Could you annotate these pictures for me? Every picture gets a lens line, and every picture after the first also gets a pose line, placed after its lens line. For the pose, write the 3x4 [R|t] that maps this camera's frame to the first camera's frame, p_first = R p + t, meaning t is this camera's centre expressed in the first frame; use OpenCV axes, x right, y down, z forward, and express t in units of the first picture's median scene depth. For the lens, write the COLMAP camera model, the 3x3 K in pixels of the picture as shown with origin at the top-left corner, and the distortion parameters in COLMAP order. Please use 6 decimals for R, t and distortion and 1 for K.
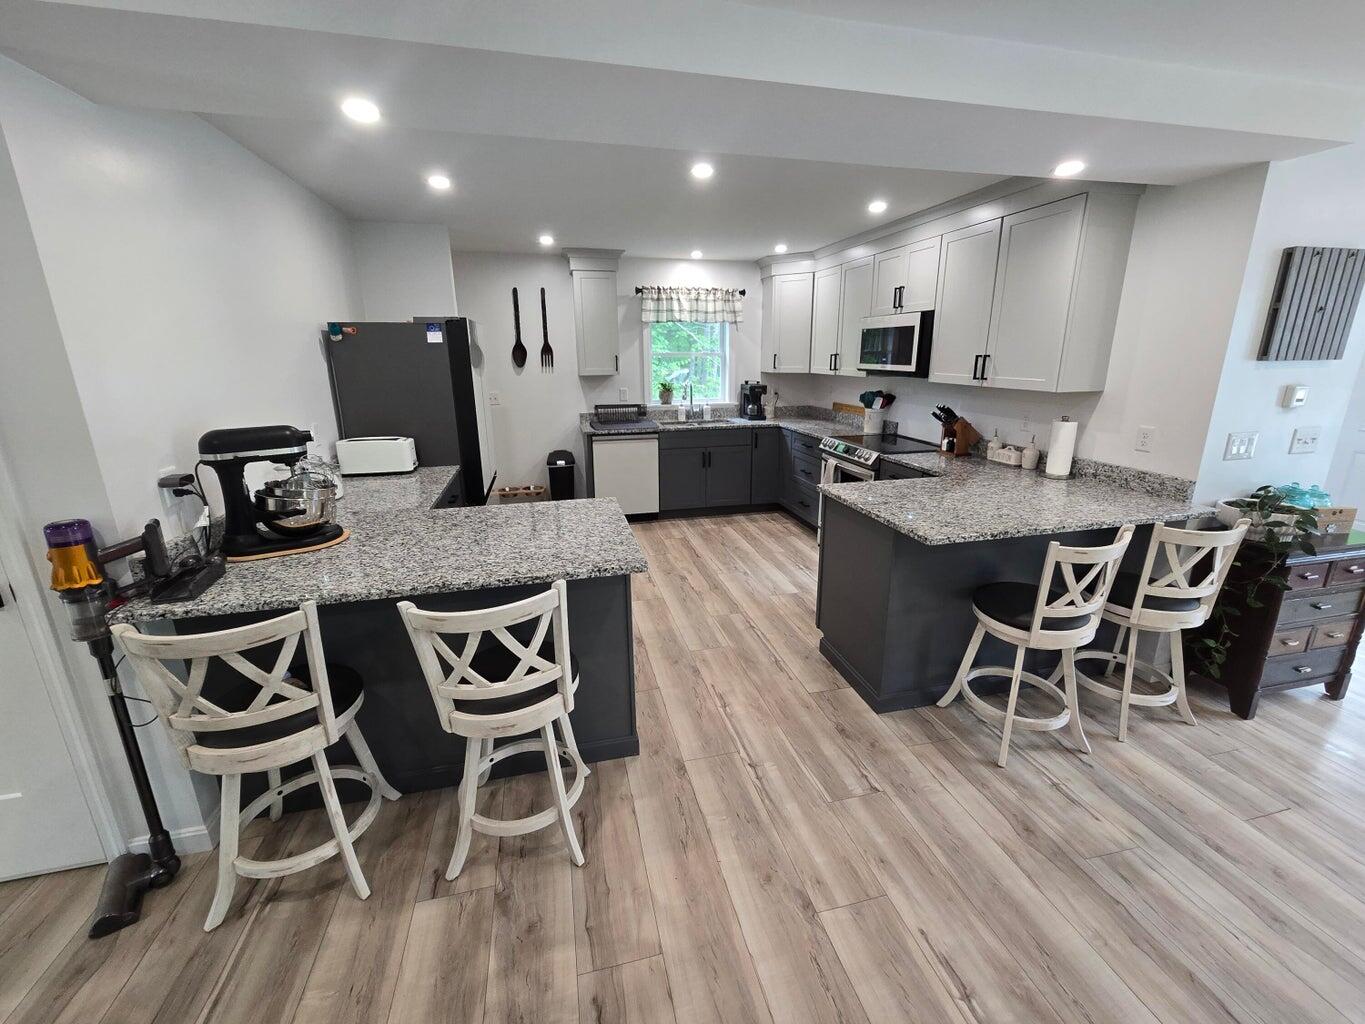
lens RADIAL K [[567.1, 0, 683.6], [0, 567.1, 509.6], [0, 0, 1]] dist [-0.001559, 0.000244]
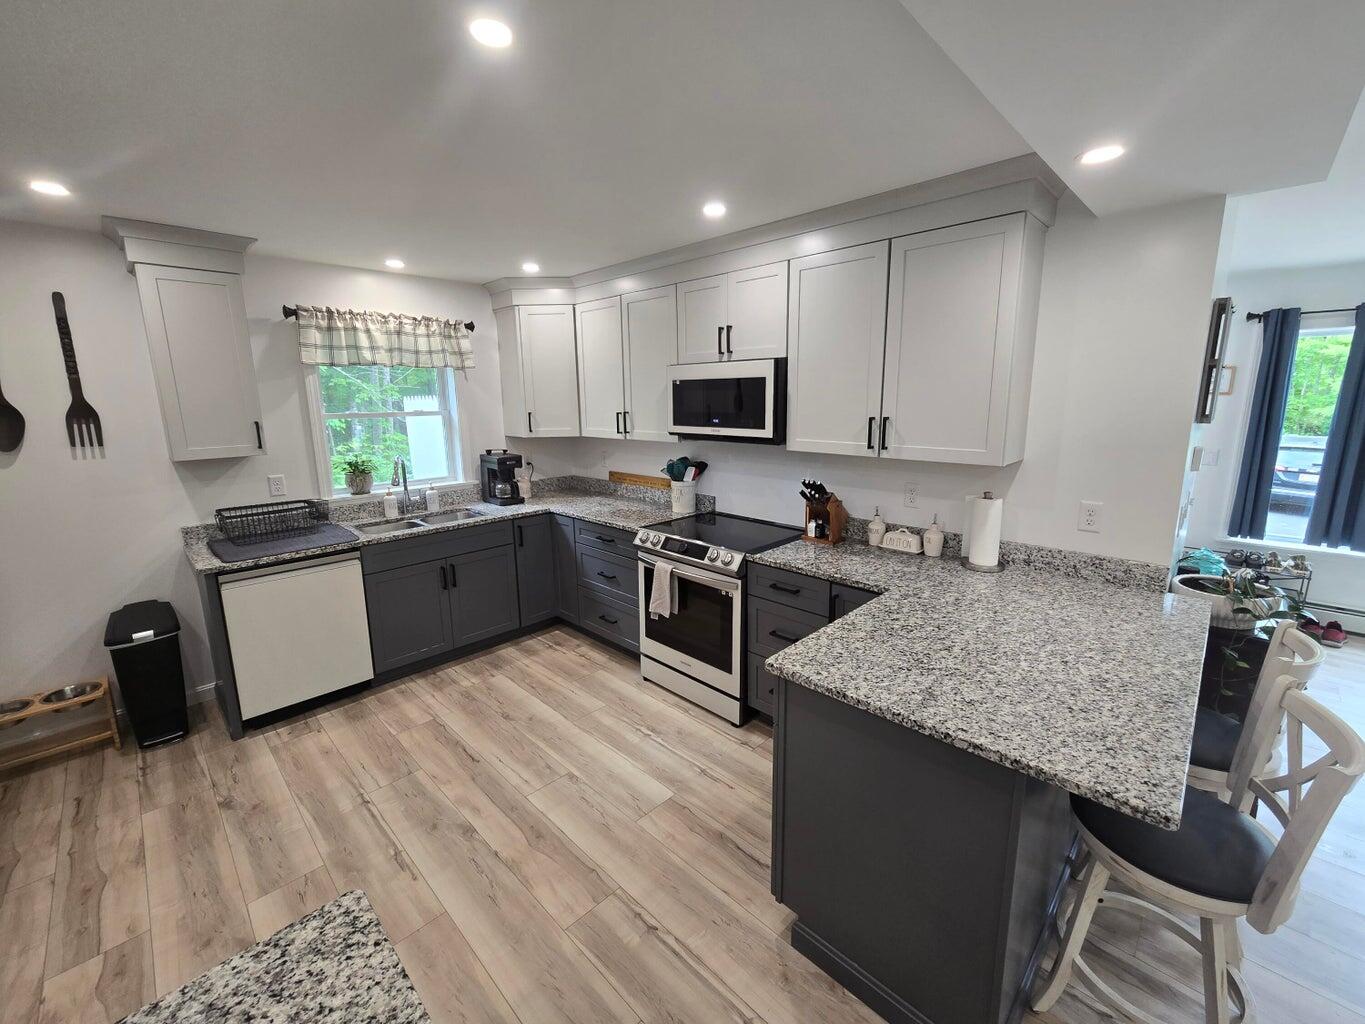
lens RADIAL K [[567.1, 0, 683.6], [0, 567.1, 501.3], [0, 0, 1]] dist [-0.001559, 0.000244]
pose [[0.849868, -0.103037, 0.516825, -0.060143], [0.149277, 0.987601, -0.048578, -0.109561], [-0.505412, 0.118435, 0.854712, 0.334479]]
